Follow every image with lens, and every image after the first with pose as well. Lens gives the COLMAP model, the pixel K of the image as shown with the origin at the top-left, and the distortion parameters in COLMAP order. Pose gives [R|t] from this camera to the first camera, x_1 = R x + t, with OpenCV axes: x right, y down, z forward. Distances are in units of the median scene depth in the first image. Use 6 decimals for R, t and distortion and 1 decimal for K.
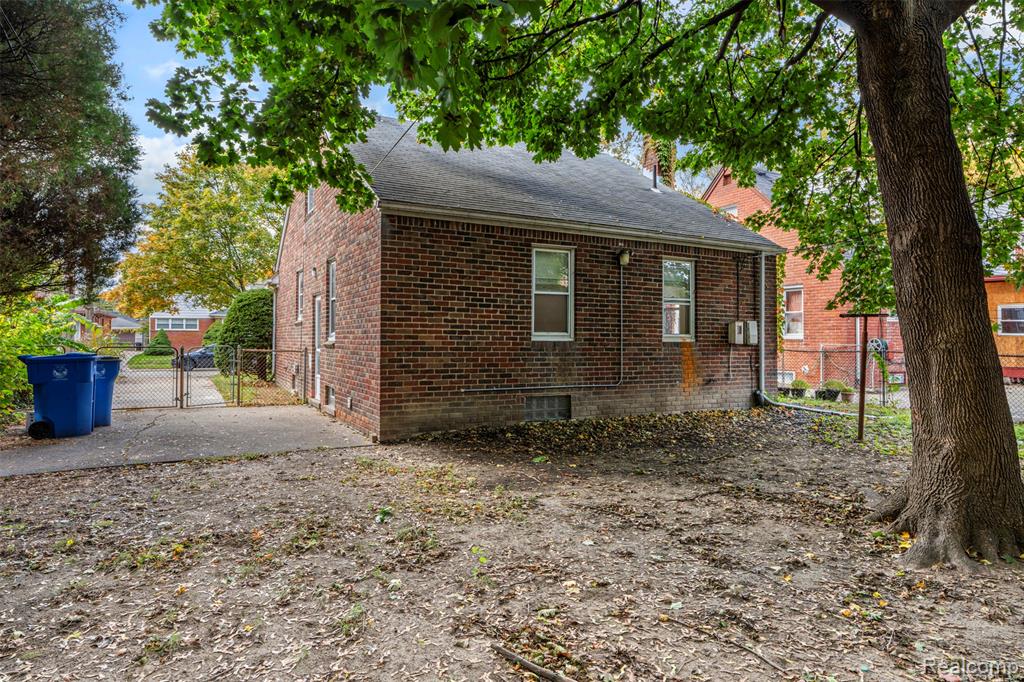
lens RADIAL K [[634.9, 0, 512.2], [0, 634.9, 339.3], [0, 0, 1]] dist [0.000892, -0.001407]
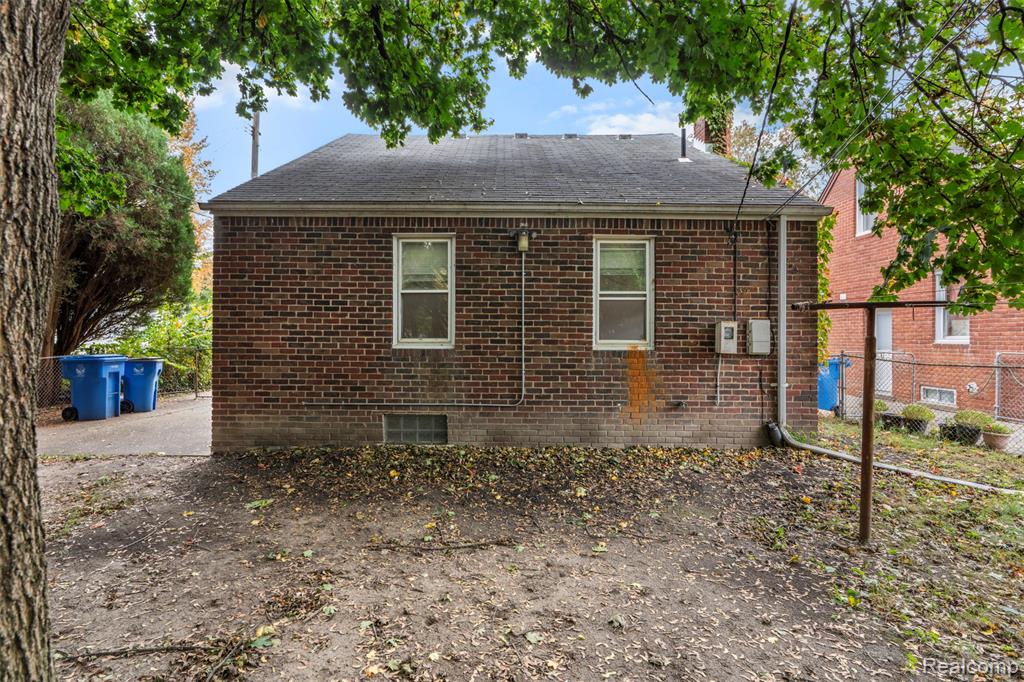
lens RADIAL K [[498.5, 0, 511.8], [0, 498.5, 343.9], [0, 0, 1]] dist [-0.005438, 0.000905]
pose [[0.874006, 0.003718, -0.485902, 0.487643], [0.000636, 0.999961, 0.008794, -0.009644], [0.485915, -0.007995, 0.873969, 0.489423]]
